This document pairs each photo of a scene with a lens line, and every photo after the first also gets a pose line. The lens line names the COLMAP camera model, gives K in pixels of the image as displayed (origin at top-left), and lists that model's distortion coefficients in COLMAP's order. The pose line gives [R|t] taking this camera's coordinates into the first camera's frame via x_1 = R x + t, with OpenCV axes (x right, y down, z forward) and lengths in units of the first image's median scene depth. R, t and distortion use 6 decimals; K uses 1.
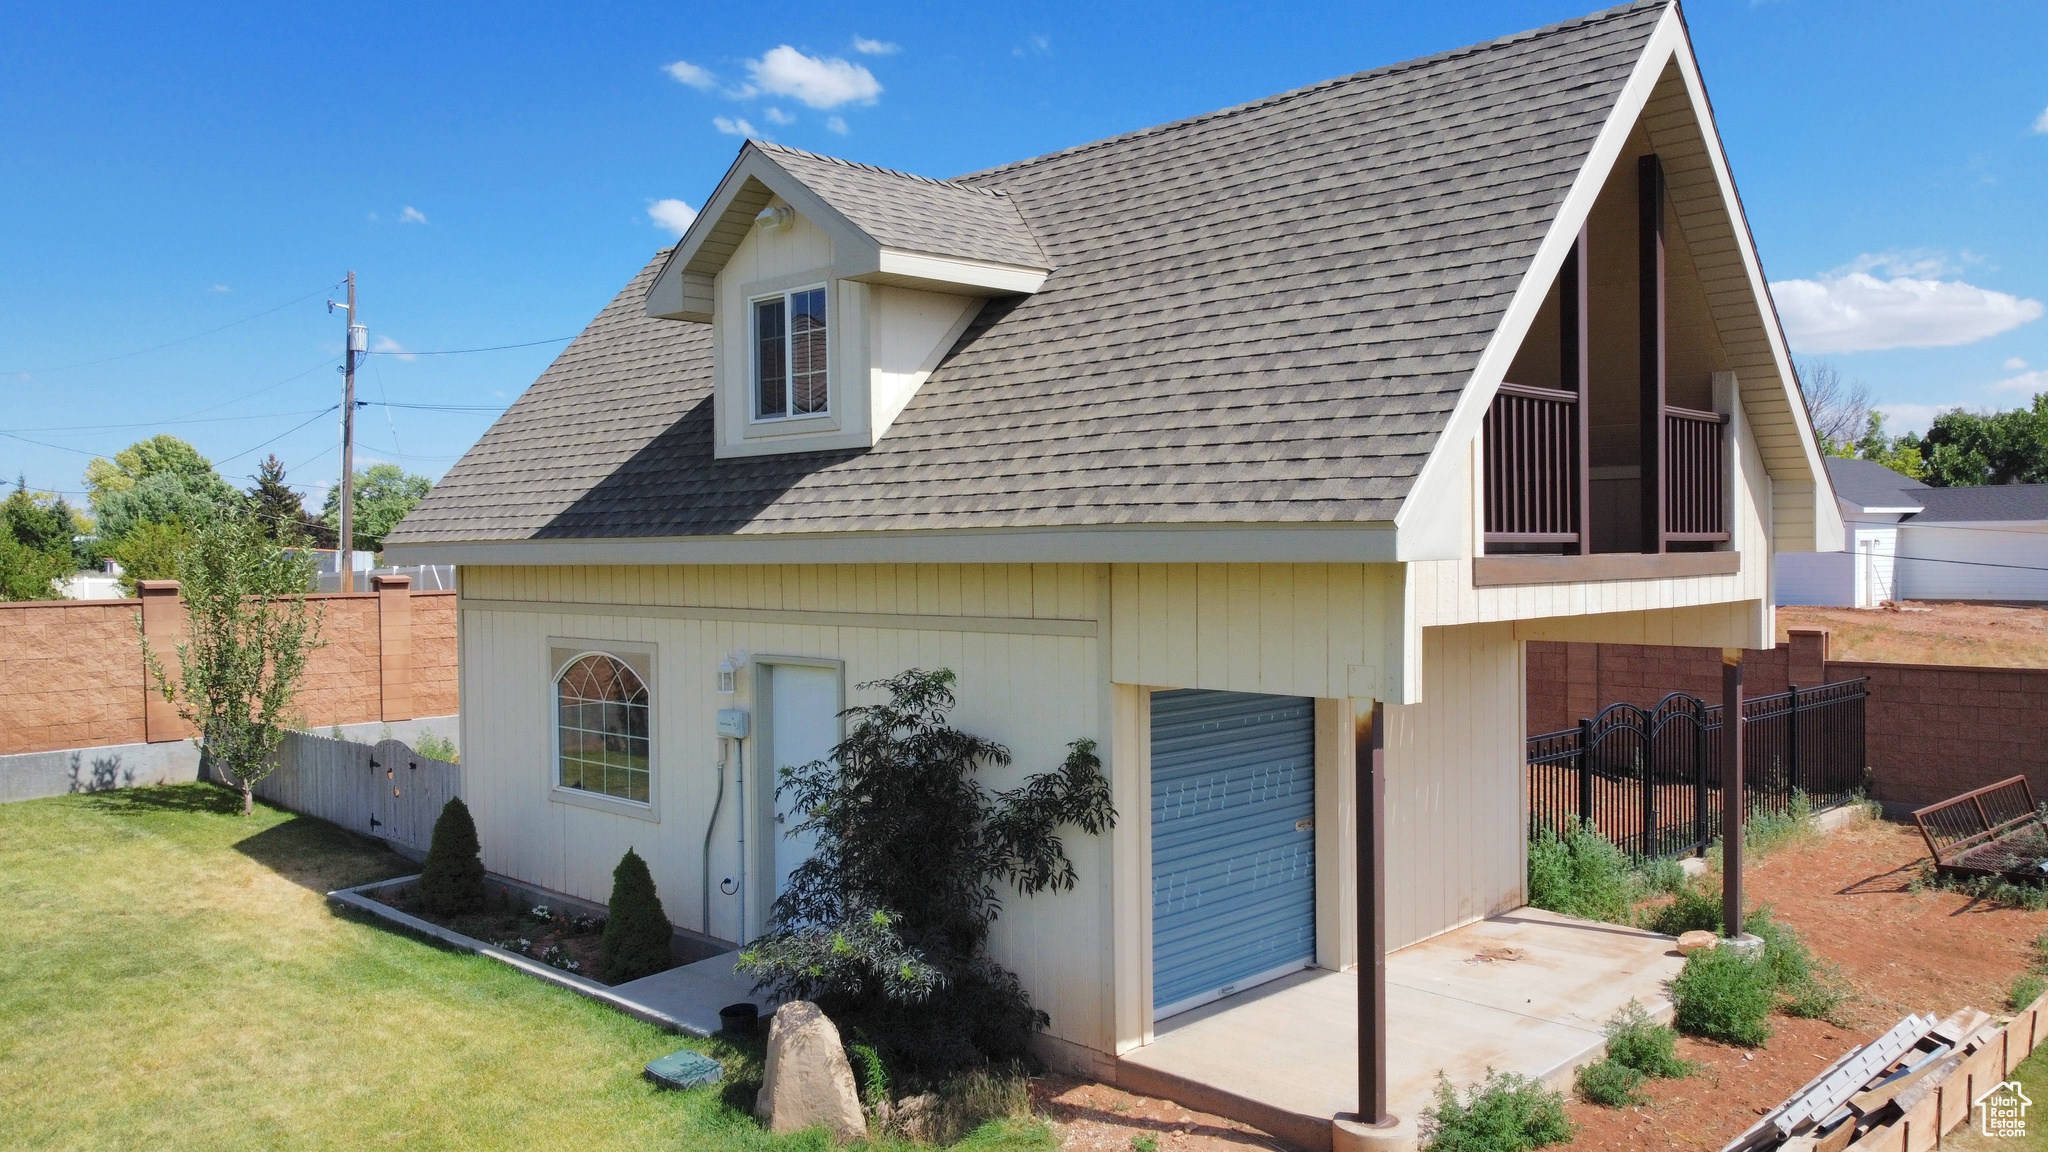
lens RADIAL K [[1546.7, 0, 1006.3], [0, 1546.7, 571.3], [0, 0, 1]] dist [0.013298, -0.020311]
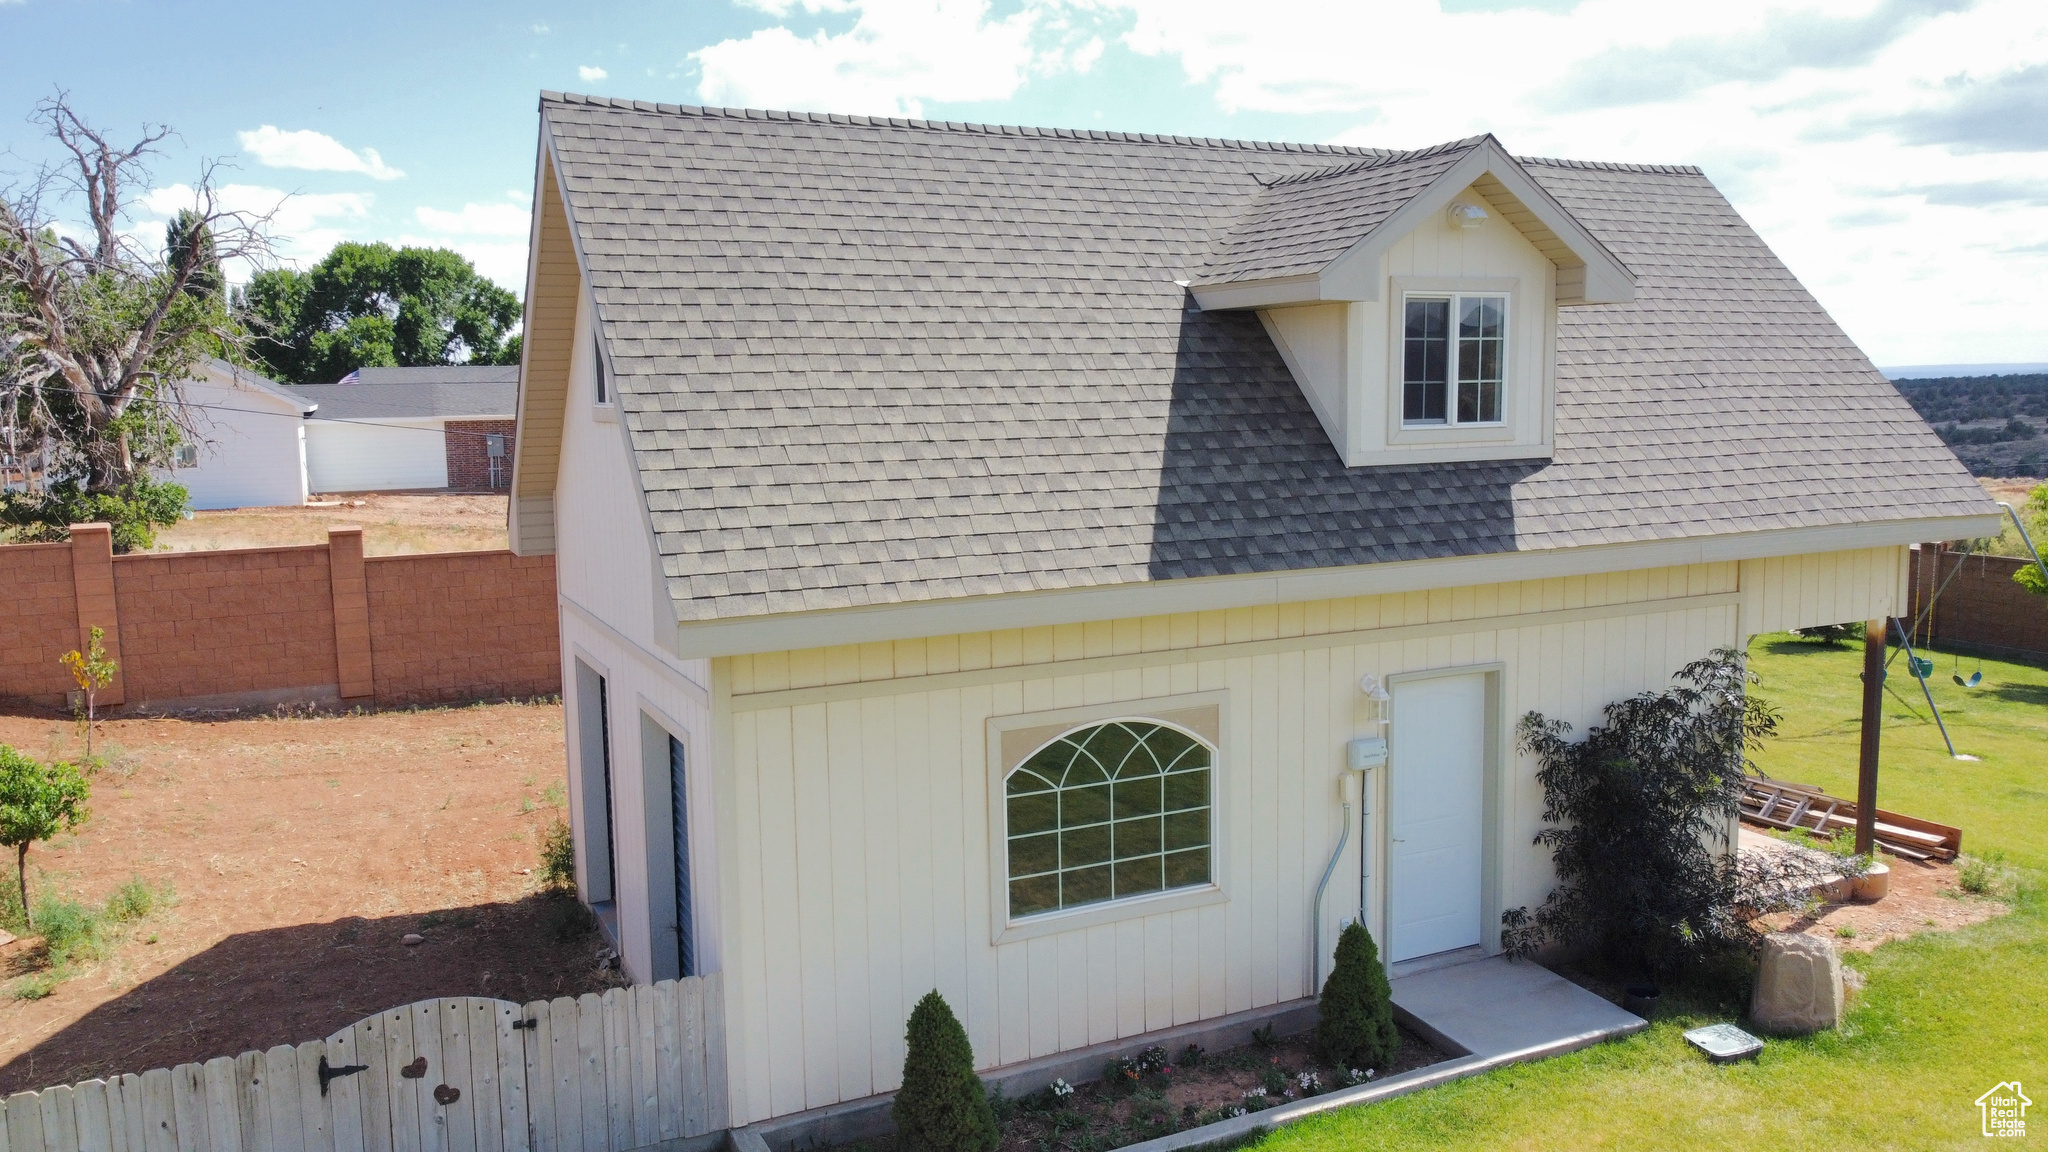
lens RADIAL K [[1546.7, 0, 1010.5], [0, 1546.7, 576.5], [0, 0, 1]] dist [0.013298, -0.020311]
pose [[0.315705, -0.107299, 0.942771, -1.104809], [0.021394, 0.994138, 0.105981, -0.108852], [-0.948616, -0.013289, 0.316150, 0.915591]]
